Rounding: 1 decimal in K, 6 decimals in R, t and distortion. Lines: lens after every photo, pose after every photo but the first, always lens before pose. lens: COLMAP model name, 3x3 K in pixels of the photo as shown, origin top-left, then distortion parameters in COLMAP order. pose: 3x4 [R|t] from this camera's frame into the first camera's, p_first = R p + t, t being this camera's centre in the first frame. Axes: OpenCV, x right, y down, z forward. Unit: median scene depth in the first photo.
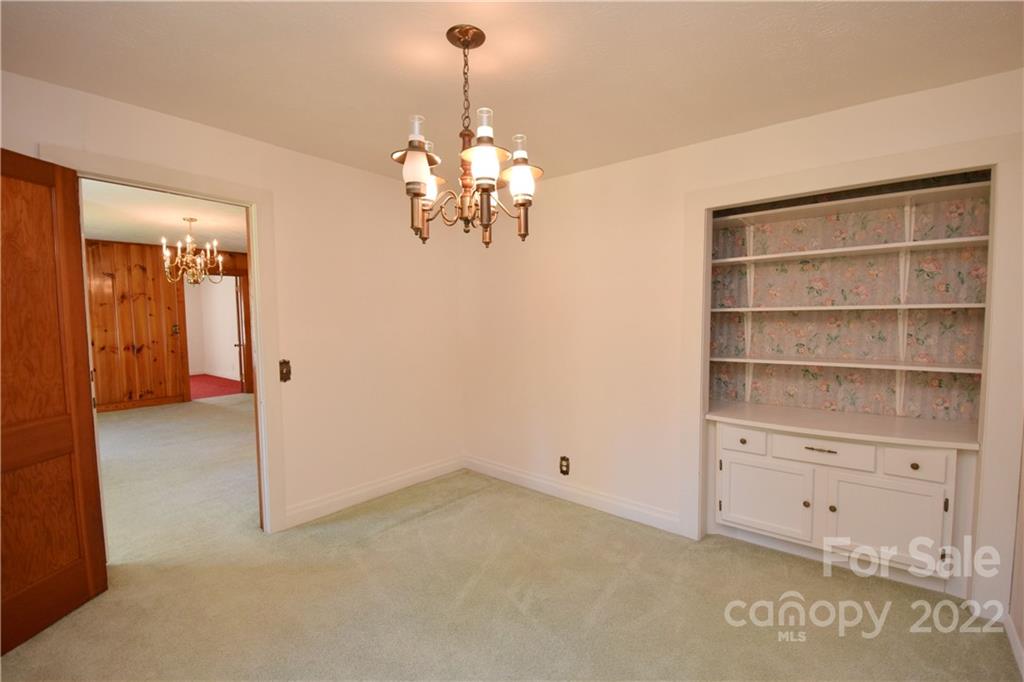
lens RADIAL K [[461.5, 0, 506.0], [0, 461.5, 339.6], [0, 0, 1]] dist [0.001130, -0.013523]
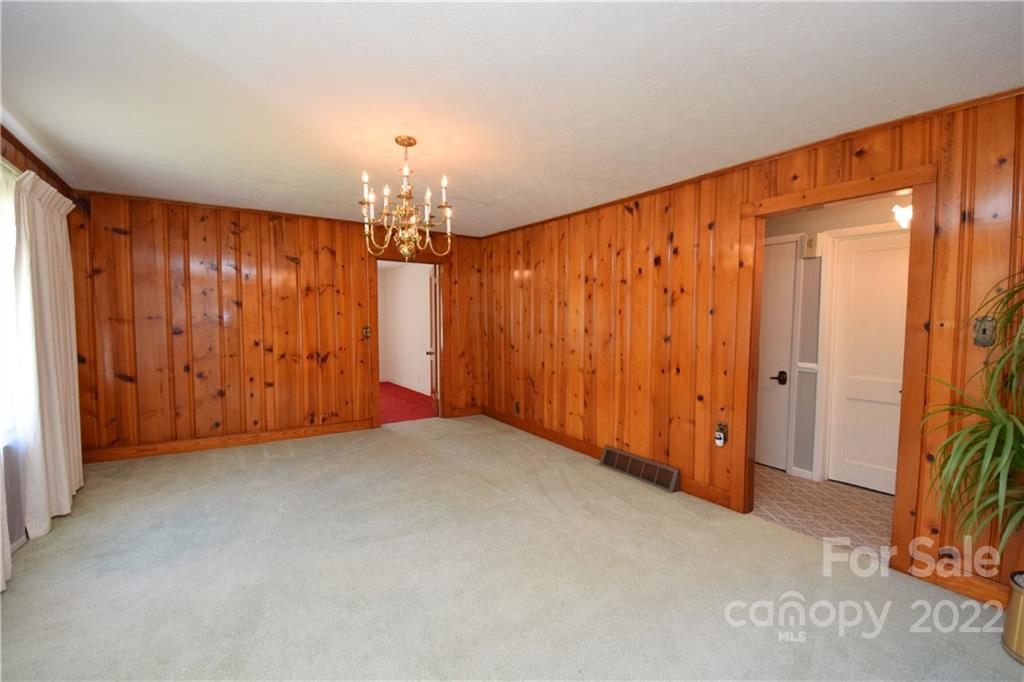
lens RADIAL K [[461.5, 0, 519.6], [0, 461.5, 338.8], [0, 0, 1]] dist [0.001130, -0.013523]
pose [[0.961368, 0.023392, -0.274272, -0.279684], [-0.027509, 0.999559, -0.011173, -0.011053], [0.273890, 0.018287, 0.961587, 0.354610]]
